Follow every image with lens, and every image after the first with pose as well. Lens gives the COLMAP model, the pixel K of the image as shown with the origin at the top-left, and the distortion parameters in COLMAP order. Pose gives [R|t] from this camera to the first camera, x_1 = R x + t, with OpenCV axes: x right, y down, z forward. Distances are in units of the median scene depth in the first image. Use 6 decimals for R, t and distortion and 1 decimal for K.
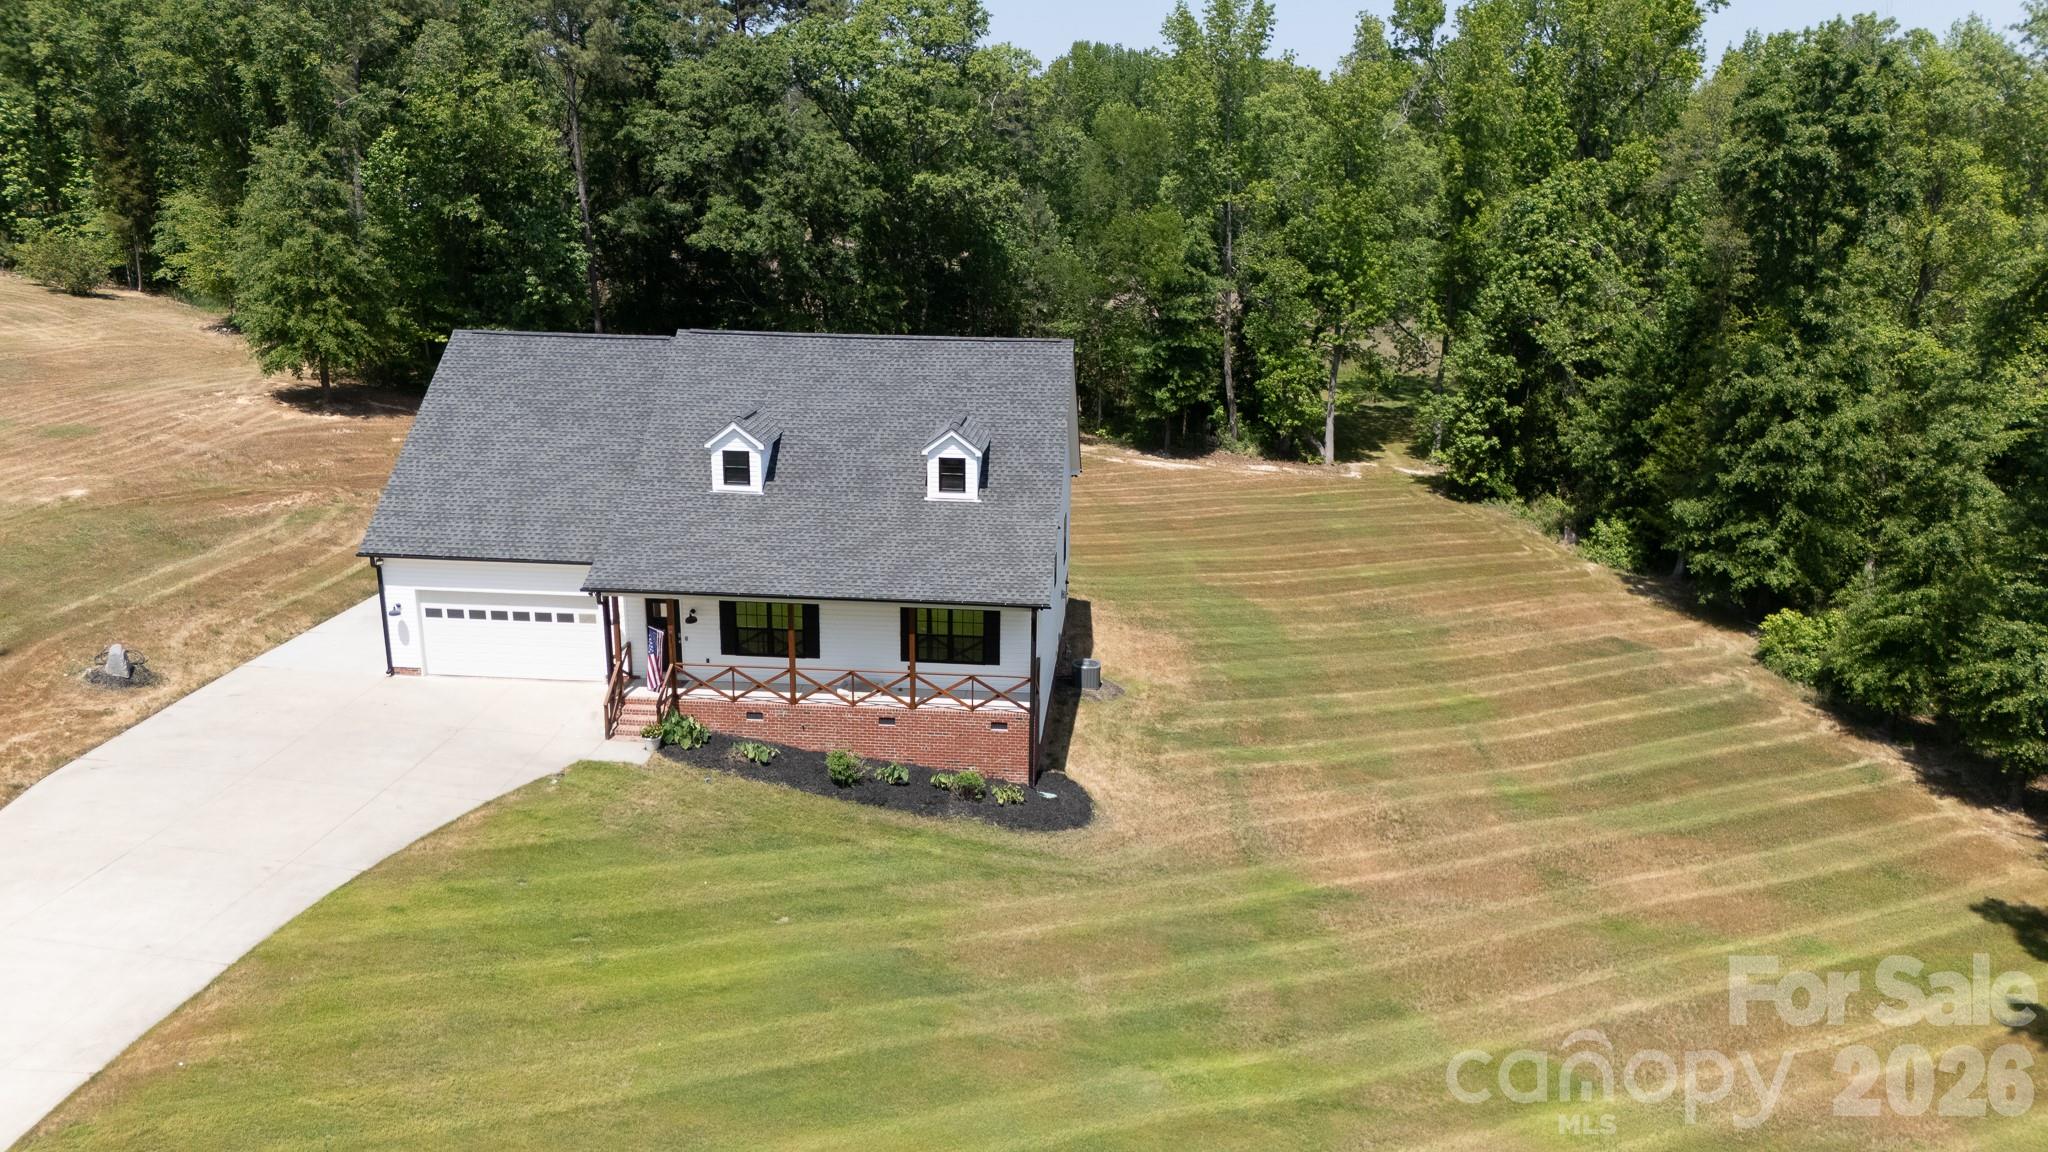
lens RADIAL K [[1479.9, 0, 1039.8], [0, 1479.9, 584.2], [0, 0, 1]] dist [0.053596, -0.059150]
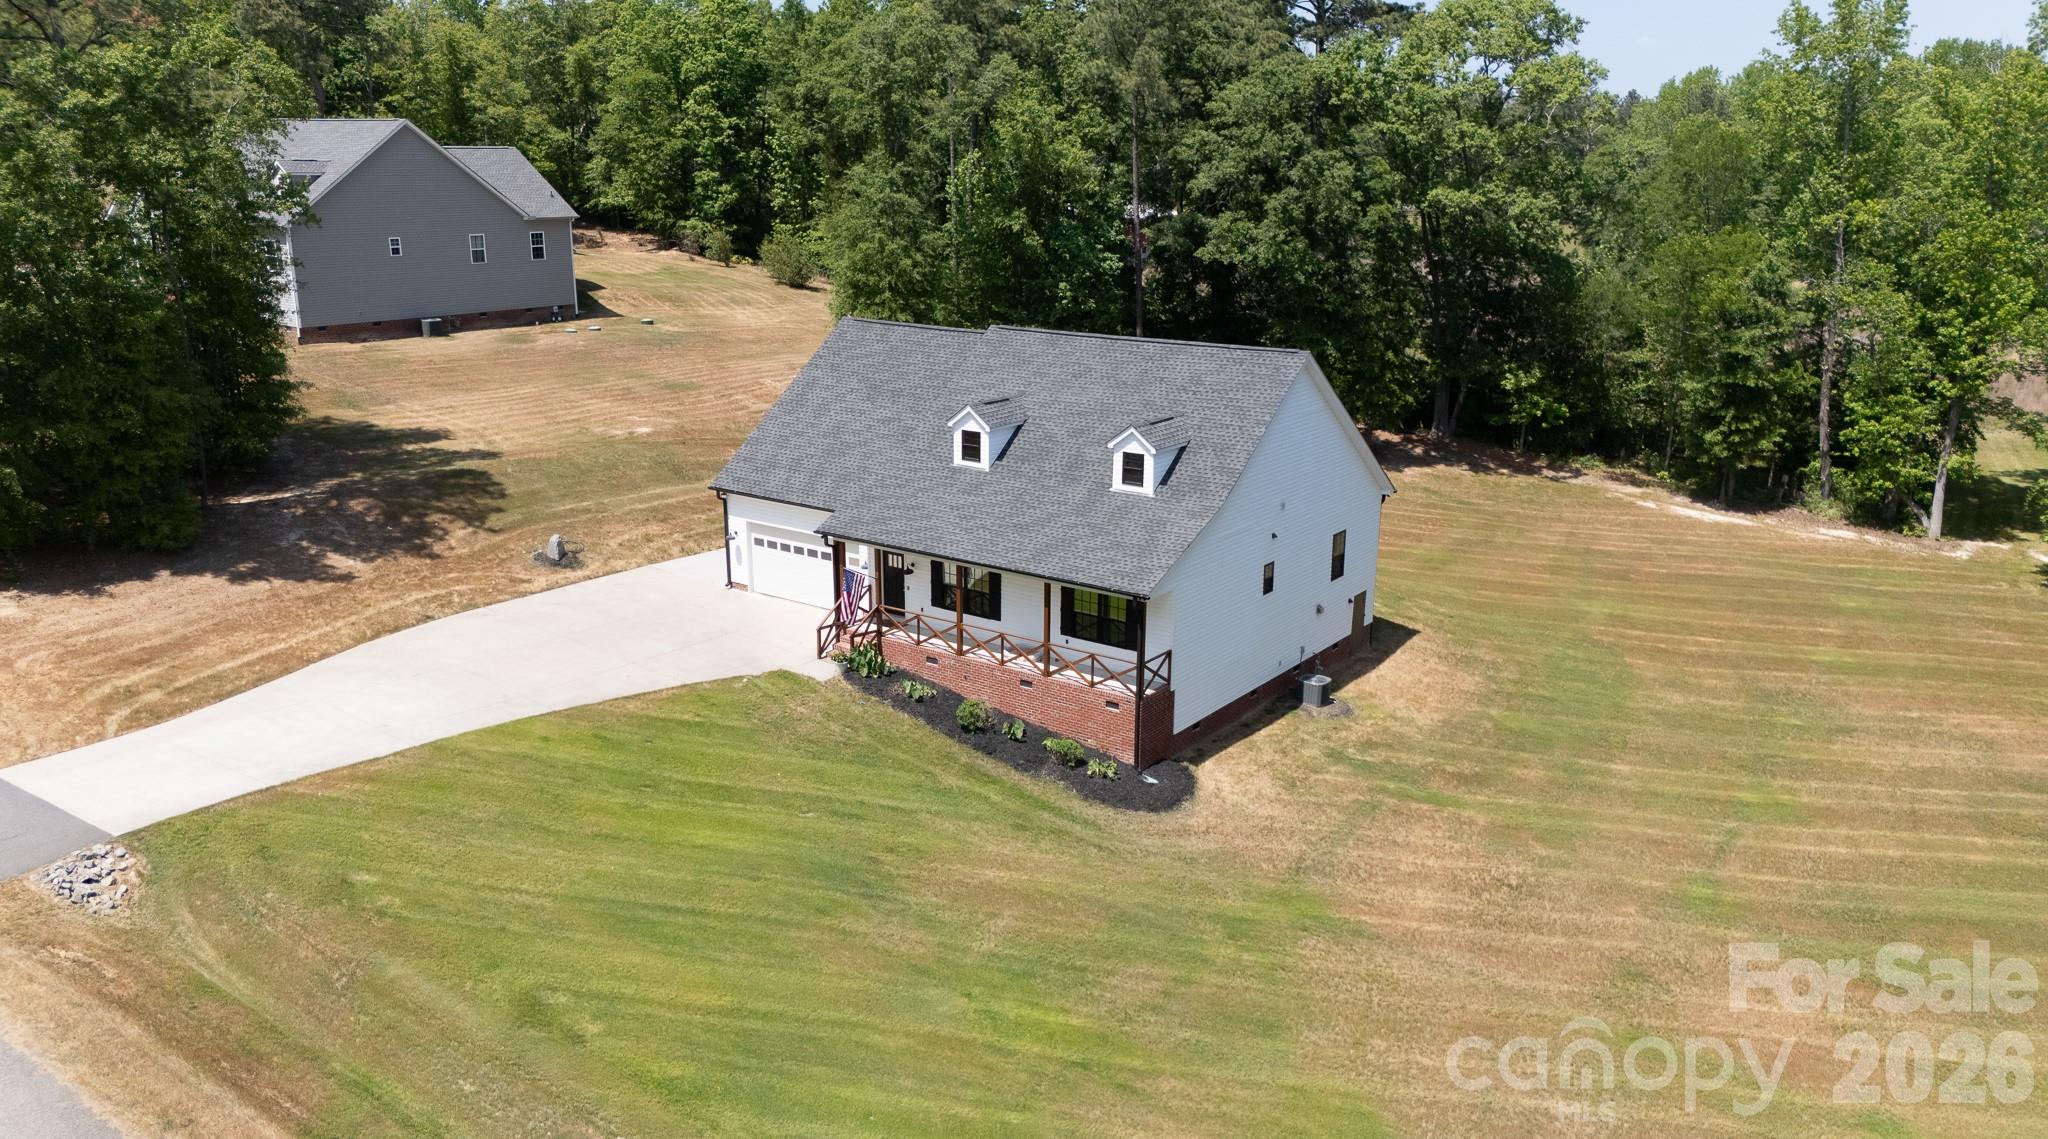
lens RADIAL K [[1517.0, 0, 1061.7], [0, 1517.0, 598.2], [0, 0, 1]] dist [0.094000, -0.153309]
pose [[0.861524, 0.136422, -0.489046, 0.353862], [-0.141525, 0.989574, 0.026731, -0.003216], [0.487593, 0.046182, 0.871849, 0.020851]]
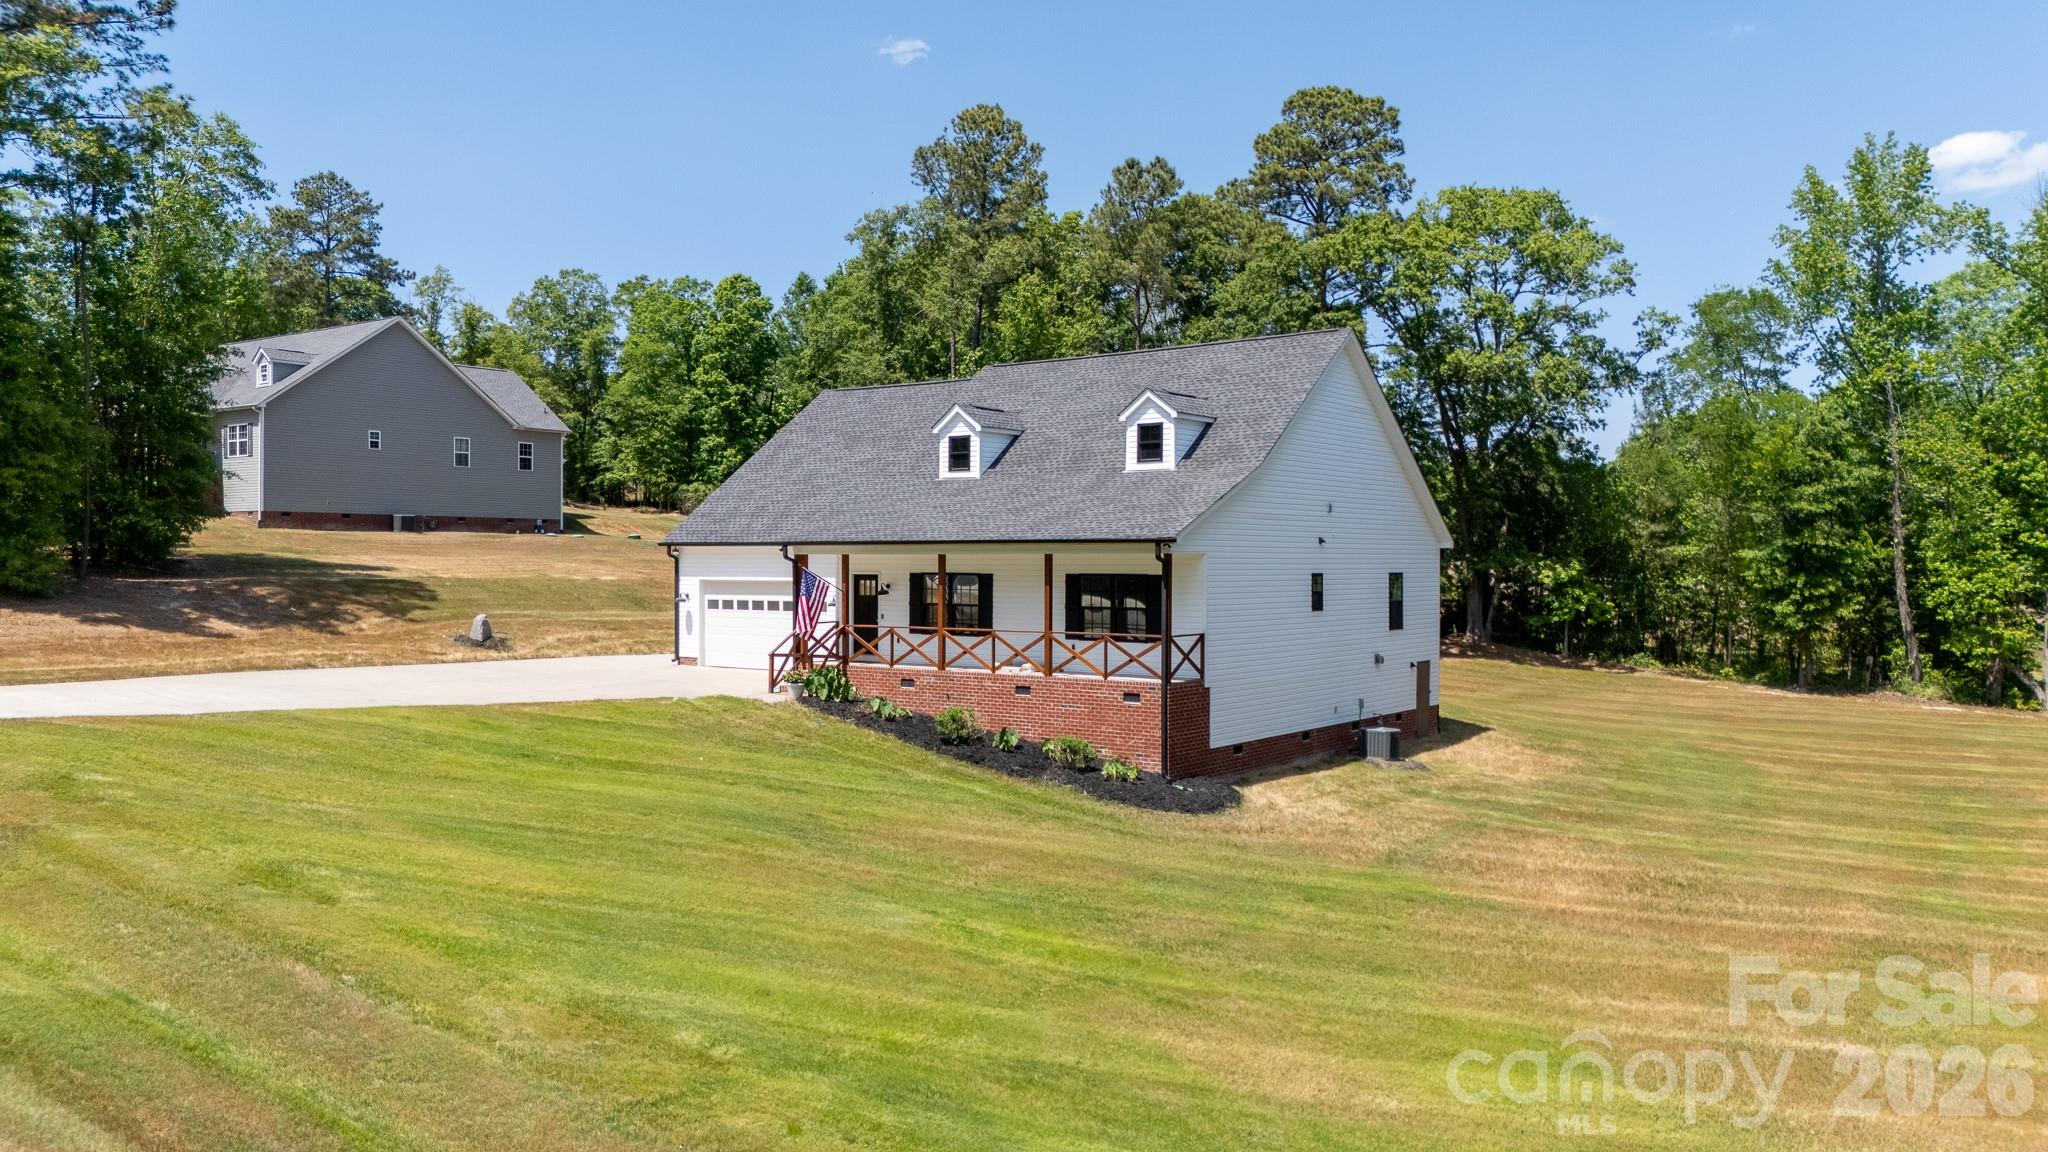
lens RADIAL K [[1488.3, 0, 1036.4], [0, 1488.3, 583.7], [0, 0, 1]] dist [0.083518, -0.112629]
pose [[0.851320, -0.007994, -0.524586, 0.281969], [-0.136975, 0.961818, -0.236946, 0.184085], [0.506450, 0.273572, 0.817720, 0.201574]]
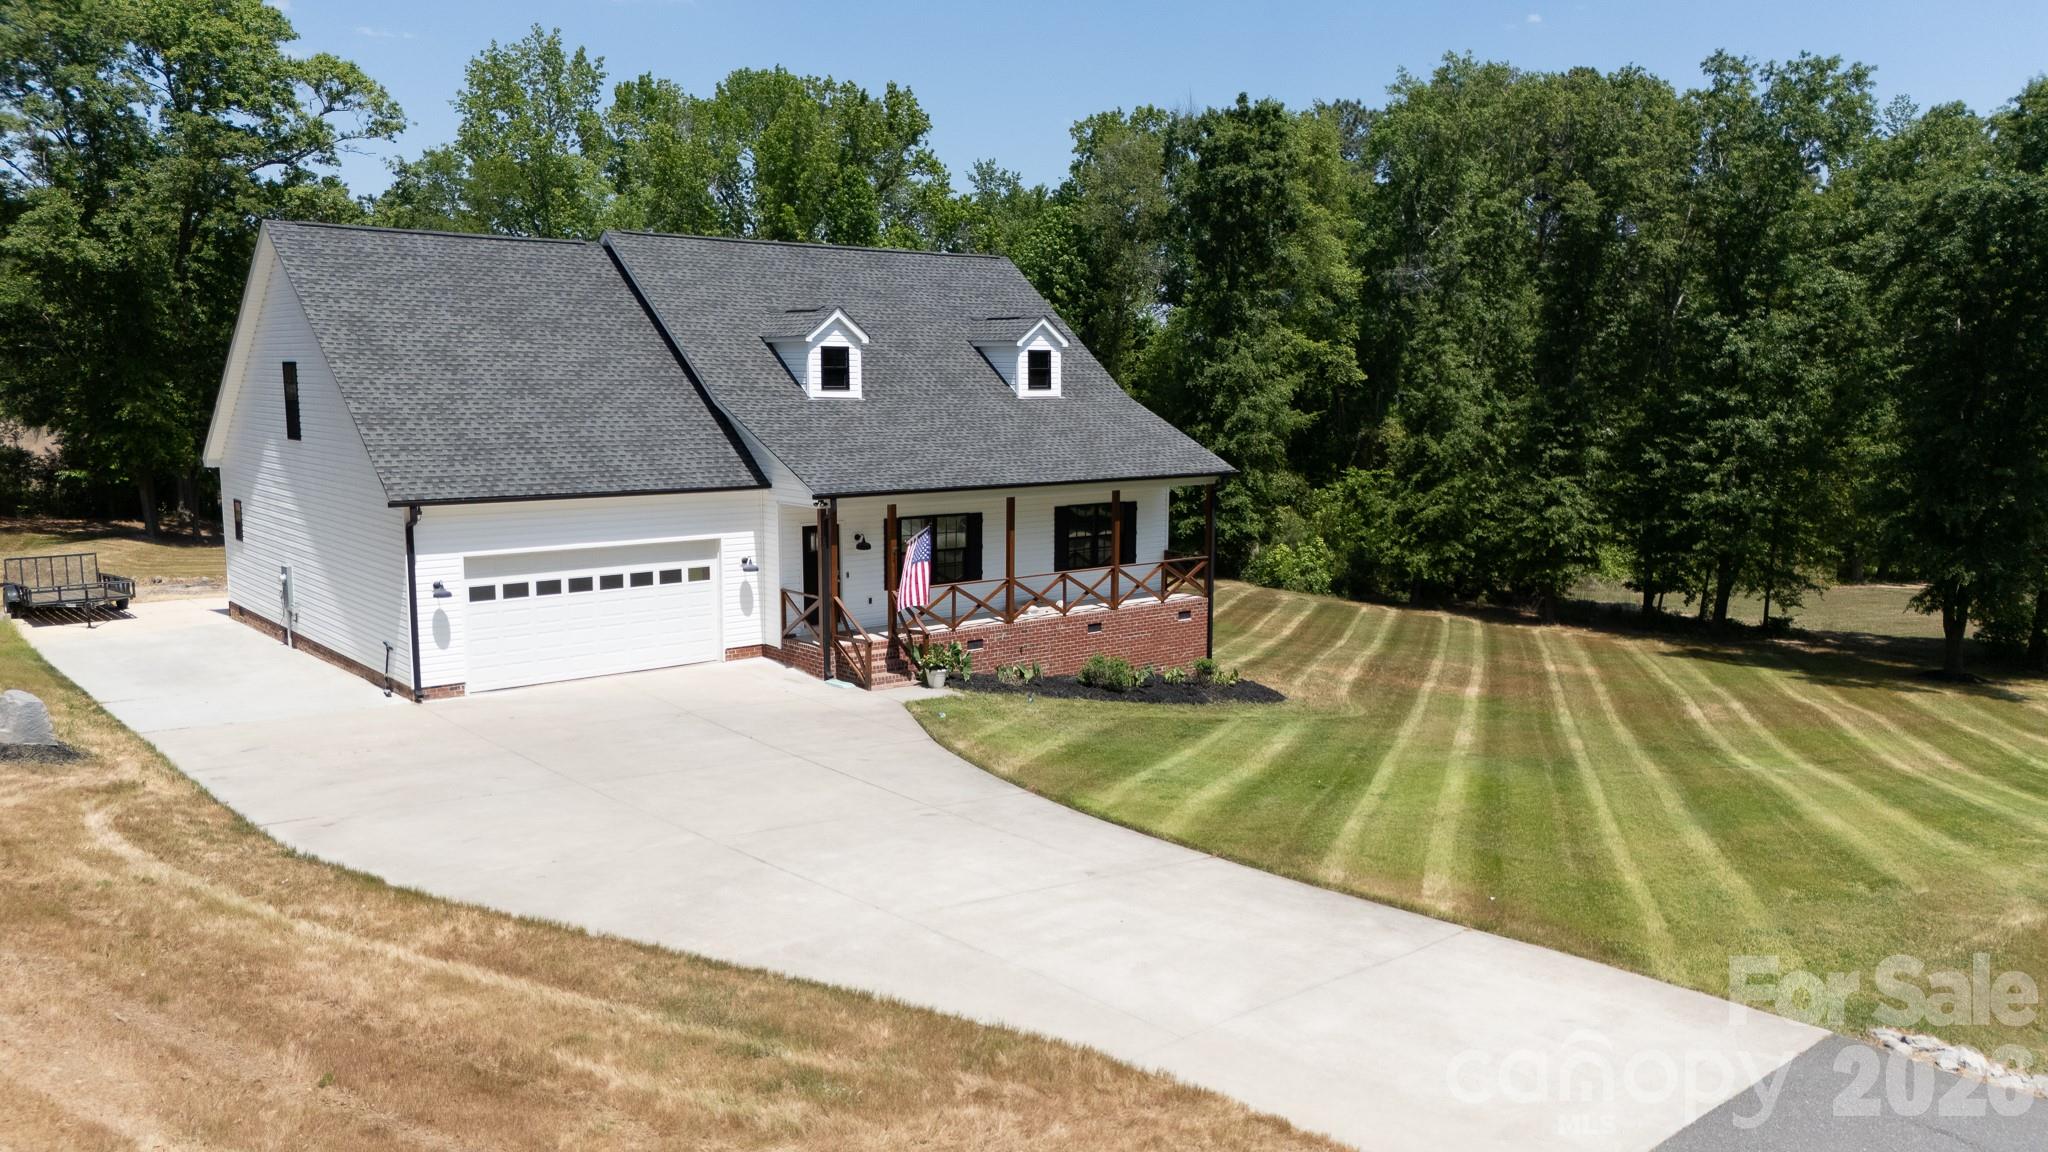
lens RADIAL K [[1488.3, 0, 1036.4], [0, 1488.3, 583.7], [0, 0, 1]] dist [0.083518, -0.112629]
pose [[0.712720, -0.110346, 0.692715, -0.566857], [0.203697, 0.977551, -0.053861, 0.082654], [-0.671221, 0.179492, 0.719197, 0.291708]]
